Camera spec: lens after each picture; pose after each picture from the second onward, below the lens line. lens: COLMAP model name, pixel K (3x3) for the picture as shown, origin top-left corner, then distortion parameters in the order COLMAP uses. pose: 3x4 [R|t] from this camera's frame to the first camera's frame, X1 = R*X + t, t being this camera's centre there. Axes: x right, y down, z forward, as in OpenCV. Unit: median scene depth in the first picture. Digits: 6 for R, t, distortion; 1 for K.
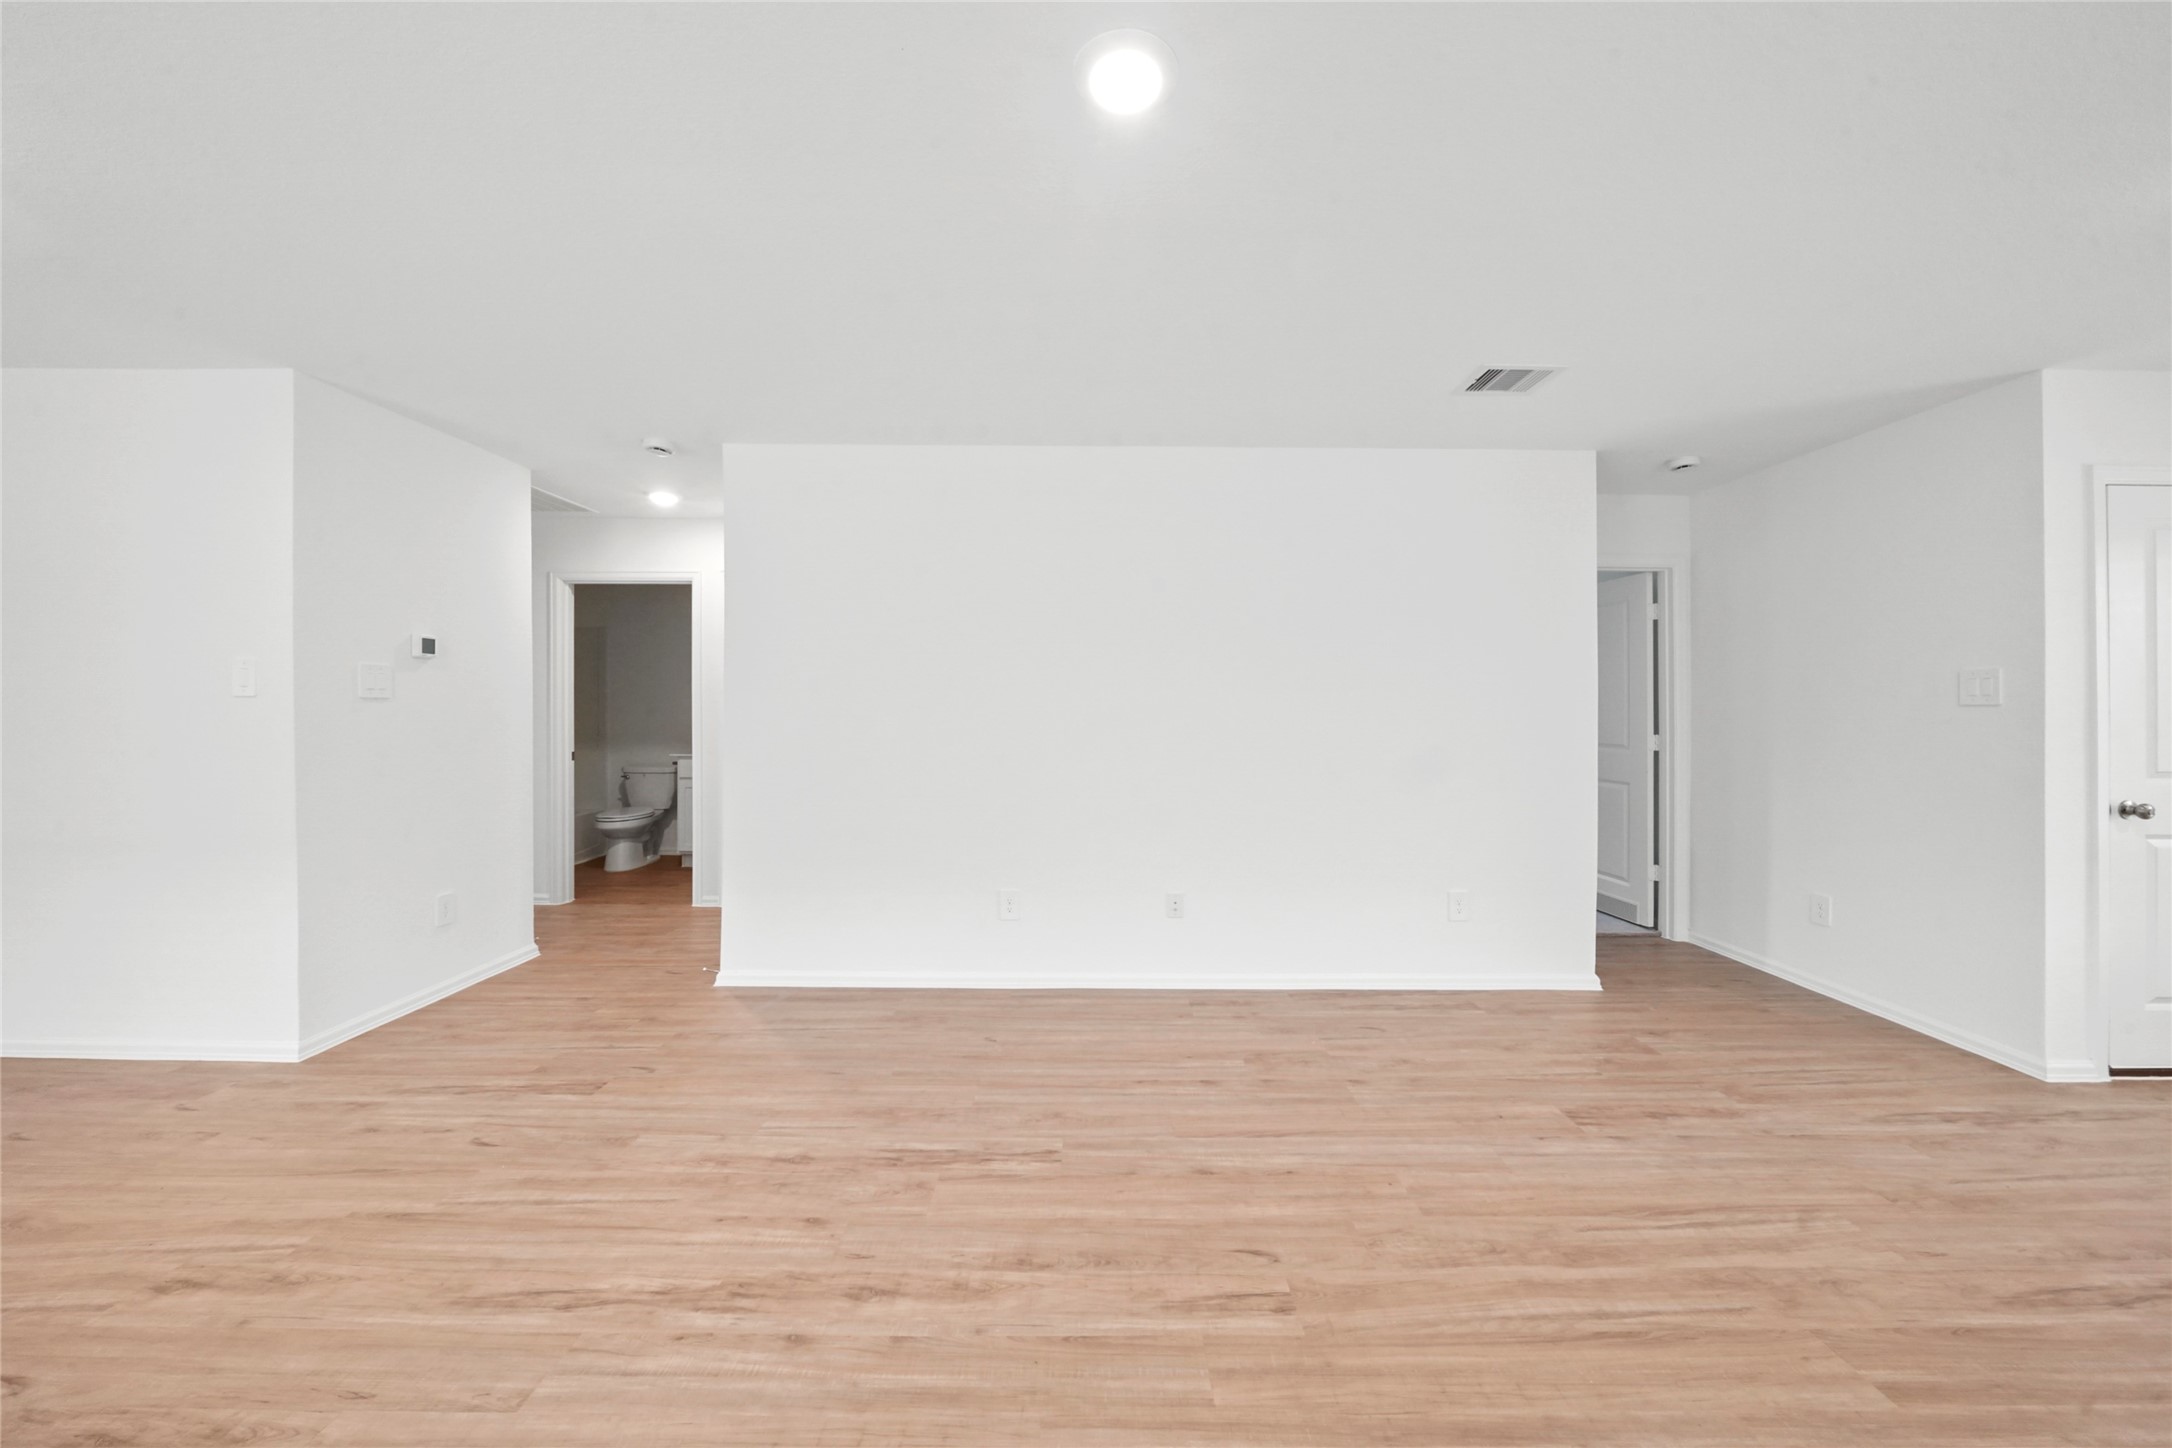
lens RADIAL K [[757.2, 0, 1096.7], [0, 757.2, 726.3], [0, 0, 1]] dist [-0.008752, -0.000336]
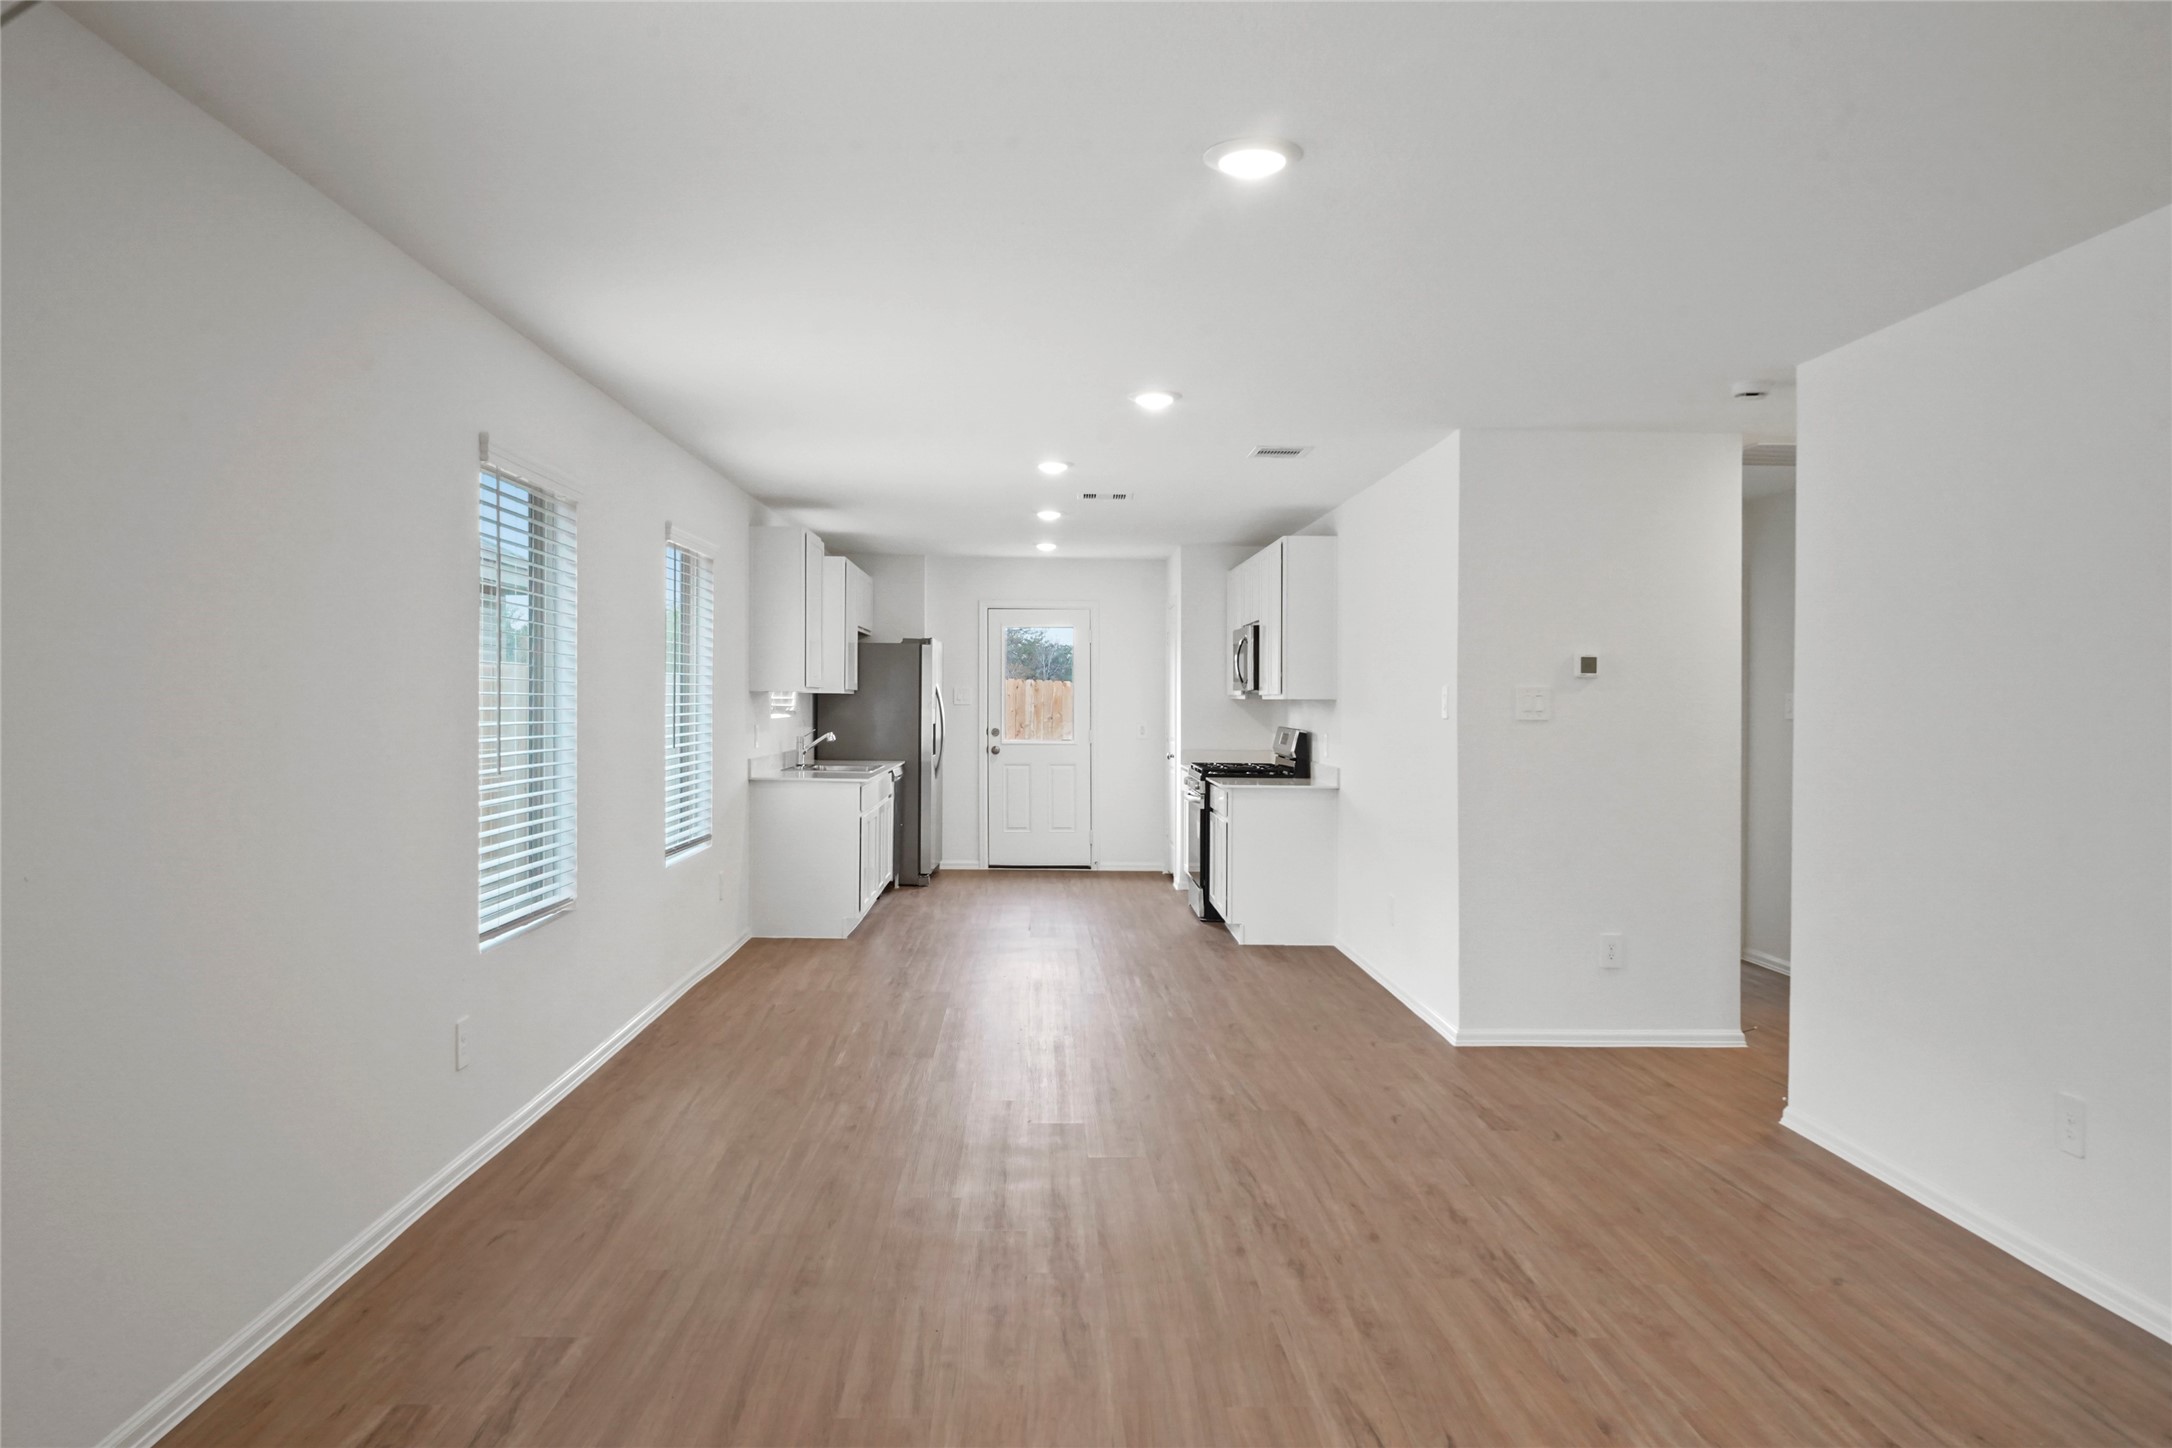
lens RADIAL K [[1489.8, 0, 1086.3], [0, 1489.8, 719.8], [0, 0, 1]] dist [-0.000389, -0.002496]
pose [[0.035278, 0.007272, -0.999351, 1.348210], [-0.033675, 0.999414, 0.006083, -0.039034], [0.998810, 0.033438, 0.035502, 0.422640]]
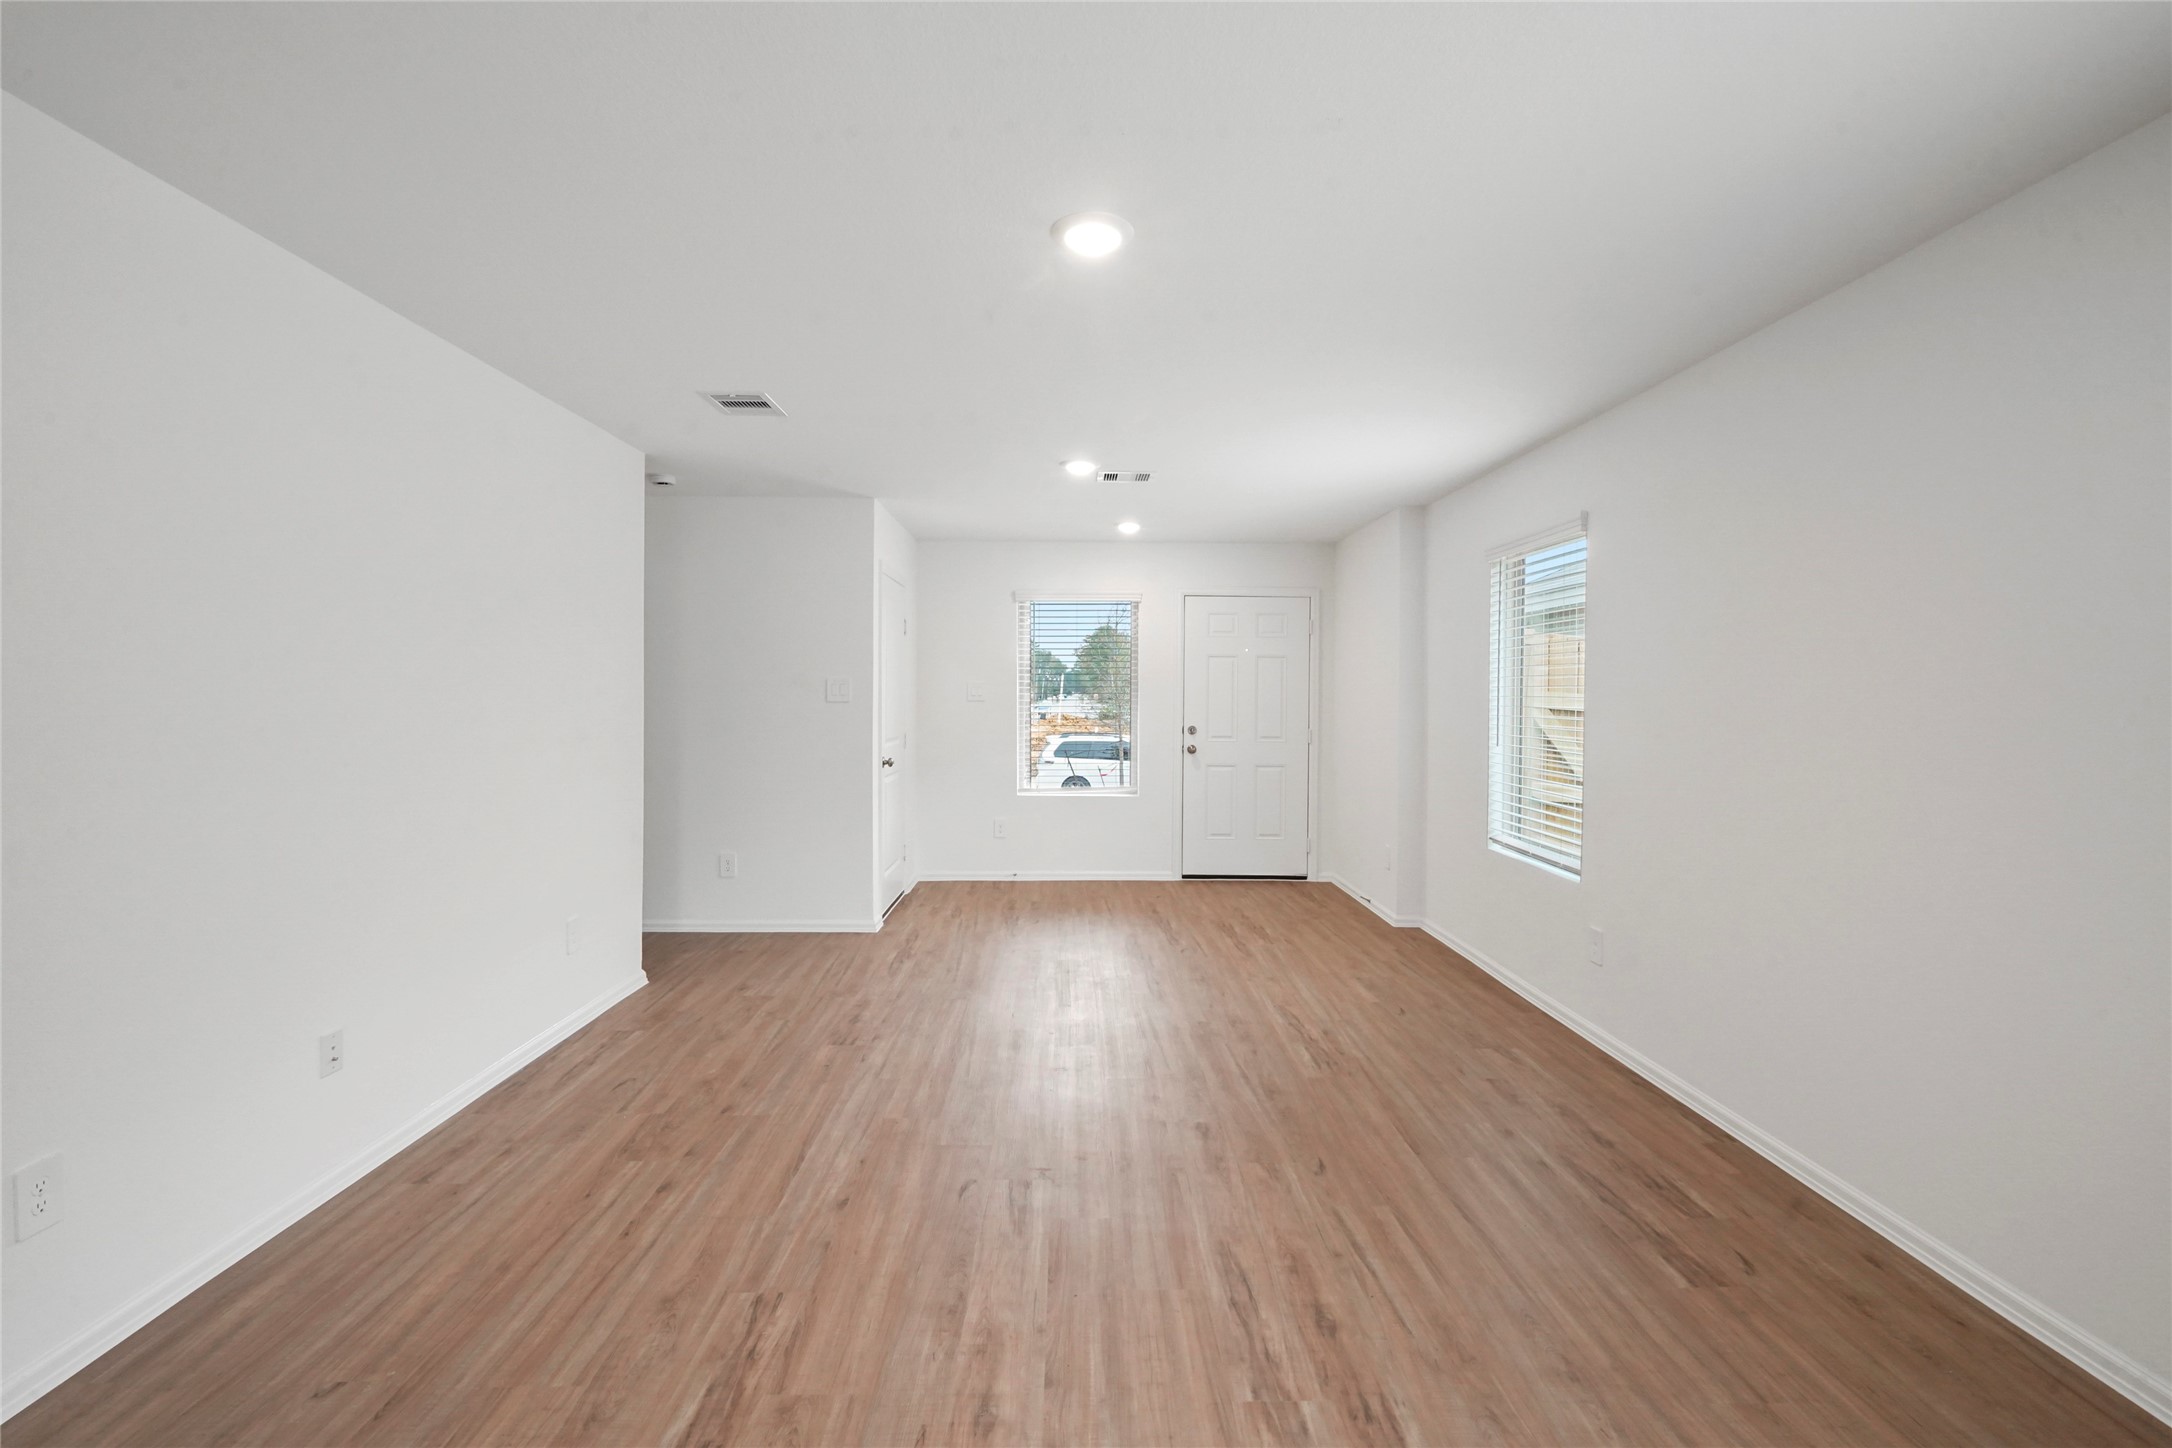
lens RADIAL K [[996.3, 0, 1090.5], [0, 996.3, 704.3], [0, 0, 1]] dist [-0.001744, 0.000340]
pose [[-0.021956, -0.014040, 0.999660, -1.035381], [0.014043, 0.999798, 0.014350, -0.056135], [-0.999660, 0.014353, -0.021755, 0.643817]]
